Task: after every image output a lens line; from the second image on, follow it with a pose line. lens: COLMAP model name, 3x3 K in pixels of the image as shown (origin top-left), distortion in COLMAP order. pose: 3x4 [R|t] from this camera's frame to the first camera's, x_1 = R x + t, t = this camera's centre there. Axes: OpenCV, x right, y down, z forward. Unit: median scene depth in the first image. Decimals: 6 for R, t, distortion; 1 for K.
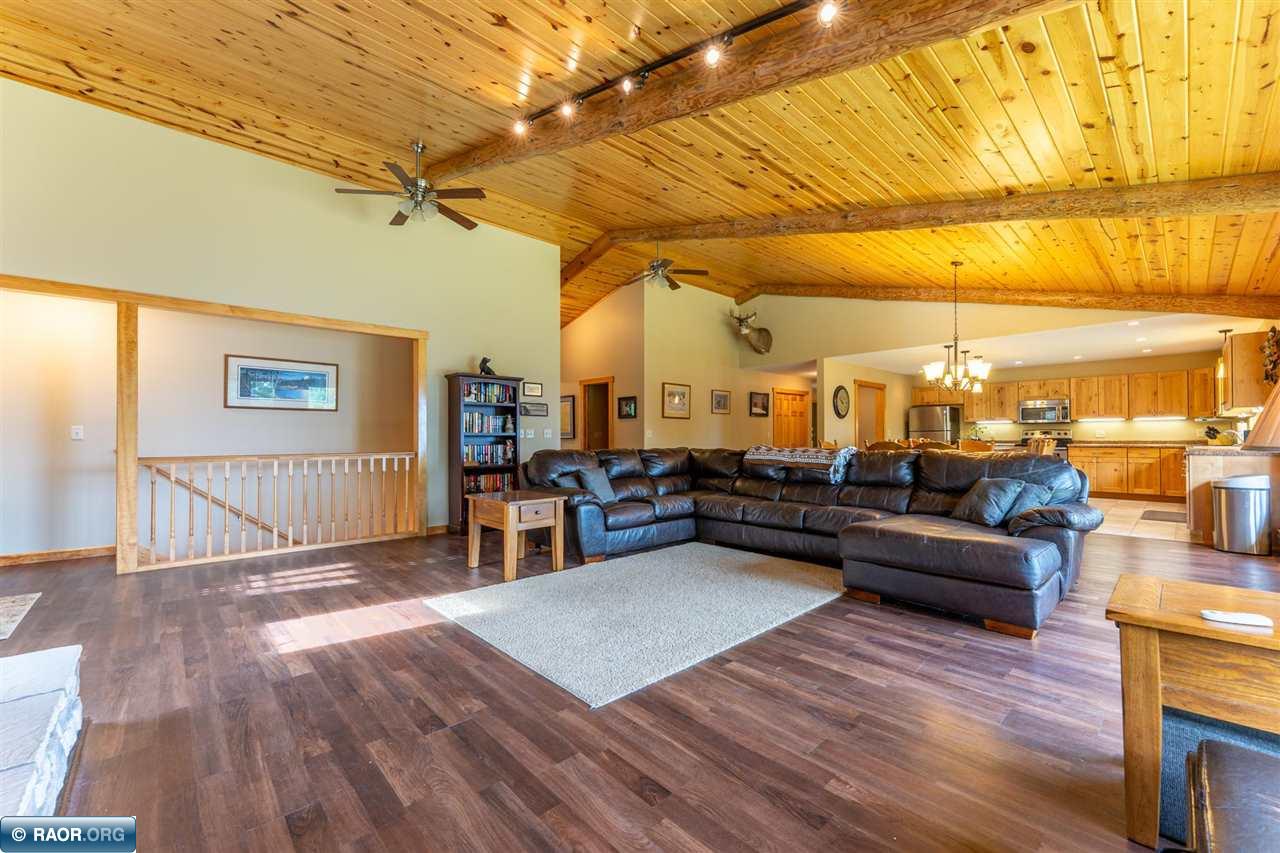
lens RADIAL K [[515.2, 0, 629.3], [0, 515.2, 432.2], [0, 0, 1]] dist [-0.000380, 0.000160]
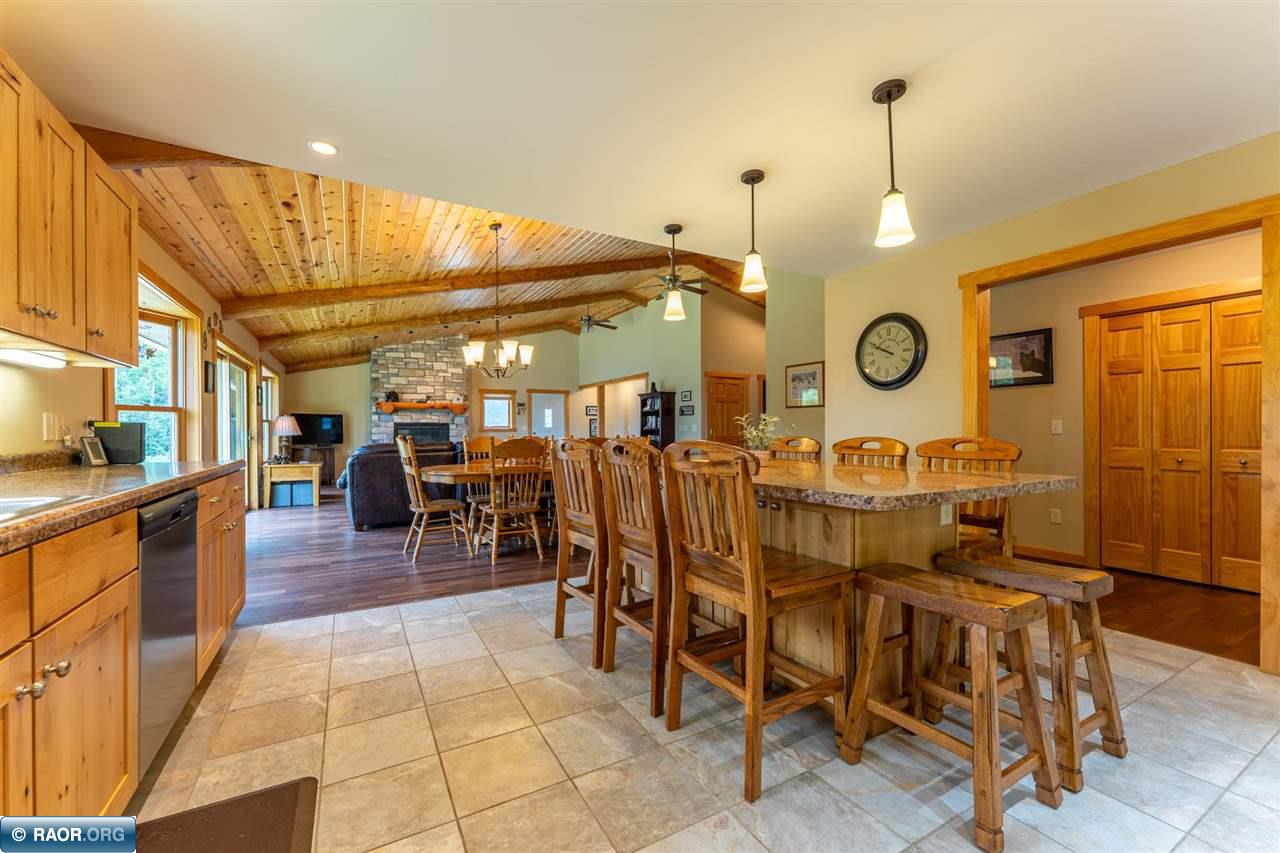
lens RADIAL K [[515.2, 0, 638.5], [0, 515.2, 432.6], [0, 0, 1]] dist [-0.000380, 0.000160]
pose [[-0.230522, 0.005305, -0.973053, 1.434068], [0.010543, 0.999940, 0.002954, 0.010449], [0.973010, -0.009578, -0.230564, 1.446179]]
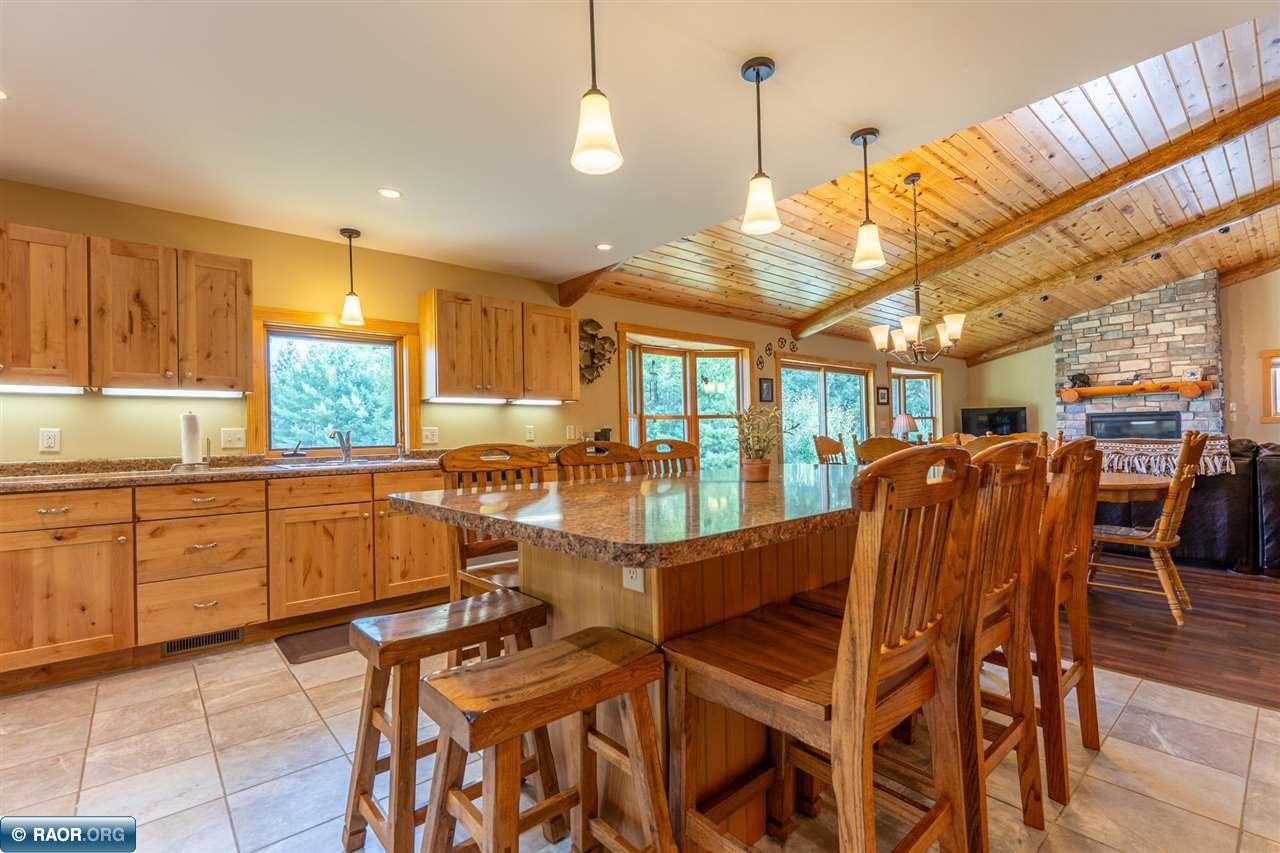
lens RADIAL K [[573.9, 0, 642.5], [0, 573.9, 431.6], [0, 0, 1]] dist [0.000668, 0.000157]
pose [[-0.999447, 0.021379, 0.025477, 0.996392], [0.021005, 0.999669, -0.014849, 0.018412], [-0.025786, -0.014306, -0.999565, 1.796540]]
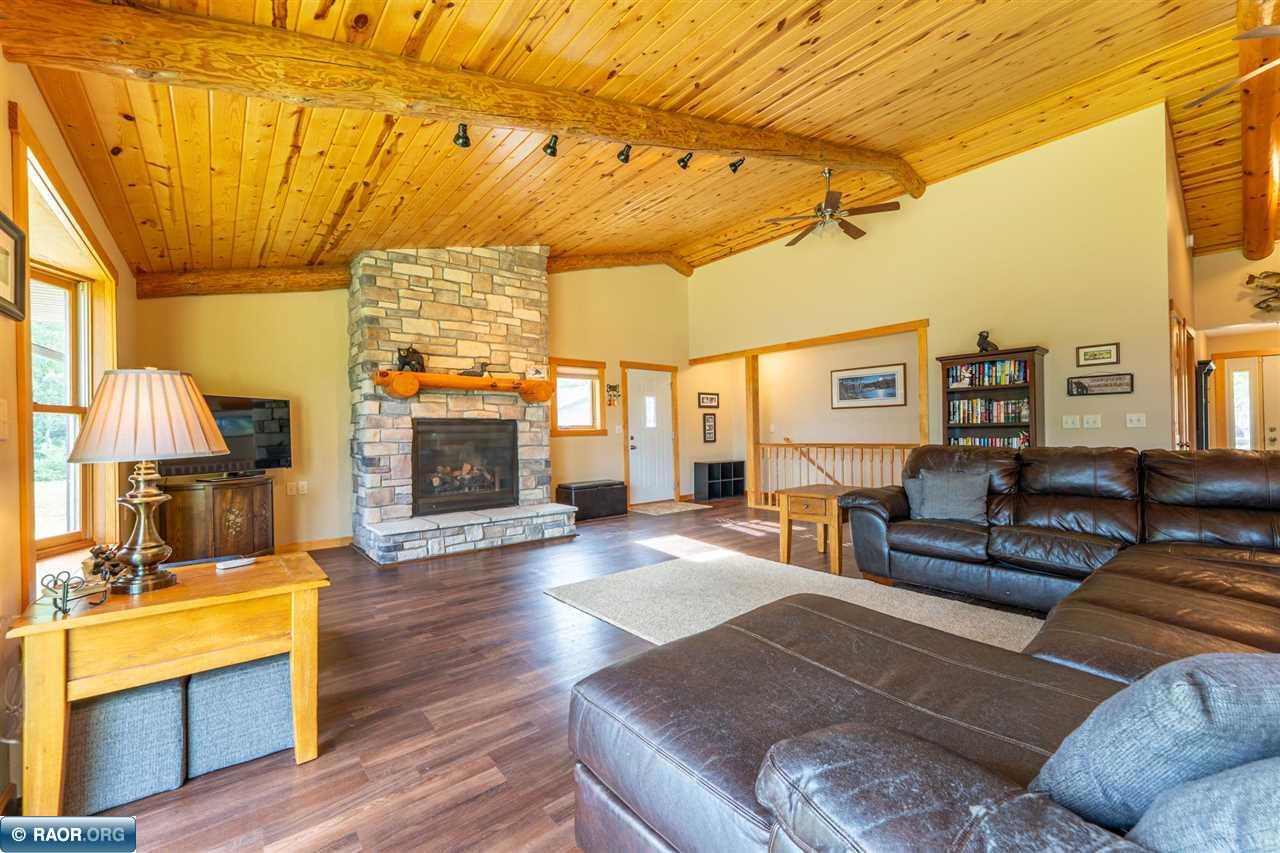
lens RADIAL K [[515.2, 0, 637.8], [0, 515.2, 429.7], [0, 0, 1]] dist [-0.000380, 0.000160]
pose [[-0.053420, -0.006176, -0.998553, 0.617705], [0.024384, 0.999675, -0.007488, 0.005232], [0.998274, -0.024748, -0.053252, 0.533175]]
